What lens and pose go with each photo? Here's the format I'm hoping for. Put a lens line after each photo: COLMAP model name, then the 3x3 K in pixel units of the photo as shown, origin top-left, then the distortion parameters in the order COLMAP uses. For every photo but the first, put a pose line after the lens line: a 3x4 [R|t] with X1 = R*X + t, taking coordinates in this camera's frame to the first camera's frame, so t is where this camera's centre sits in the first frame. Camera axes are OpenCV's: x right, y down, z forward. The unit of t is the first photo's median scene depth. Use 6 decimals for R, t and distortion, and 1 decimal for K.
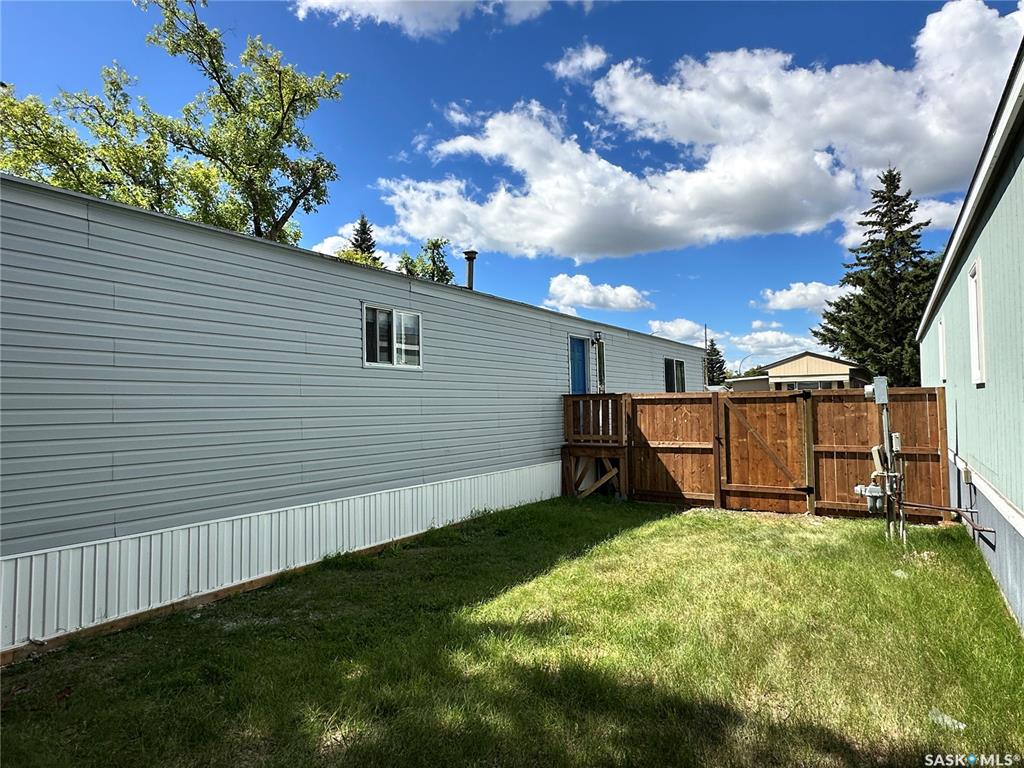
lens RADIAL K [[602.7, 0, 509.4], [0, 602.7, 374.9], [0, 0, 1]] dist [-0.002608, 0.002559]
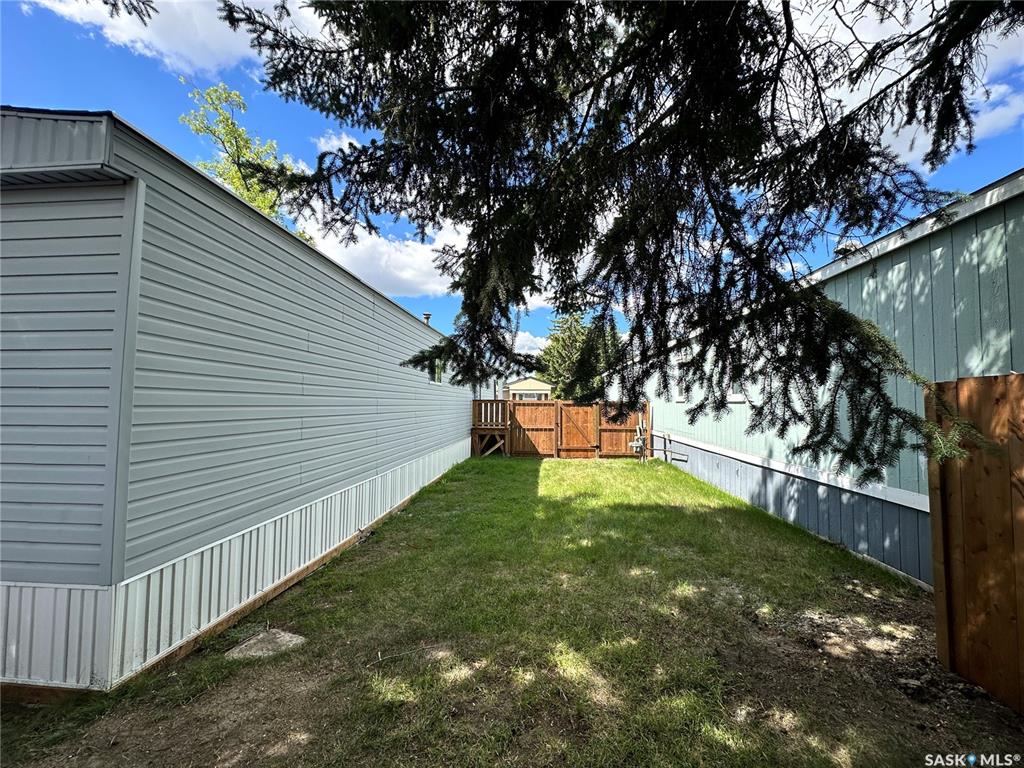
lens RADIAL K [[409.6, 0, 511.2], [0, 409.6, 383.9], [0, 0, 1]] dist [-0.000746, 0.000508]
pose [[0.884366, 0.040023, 0.465075, -0.435583], [-0.039542, 0.999160, -0.010793, -0.006428], [-0.465116, -0.008845, 0.885205, -0.146197]]
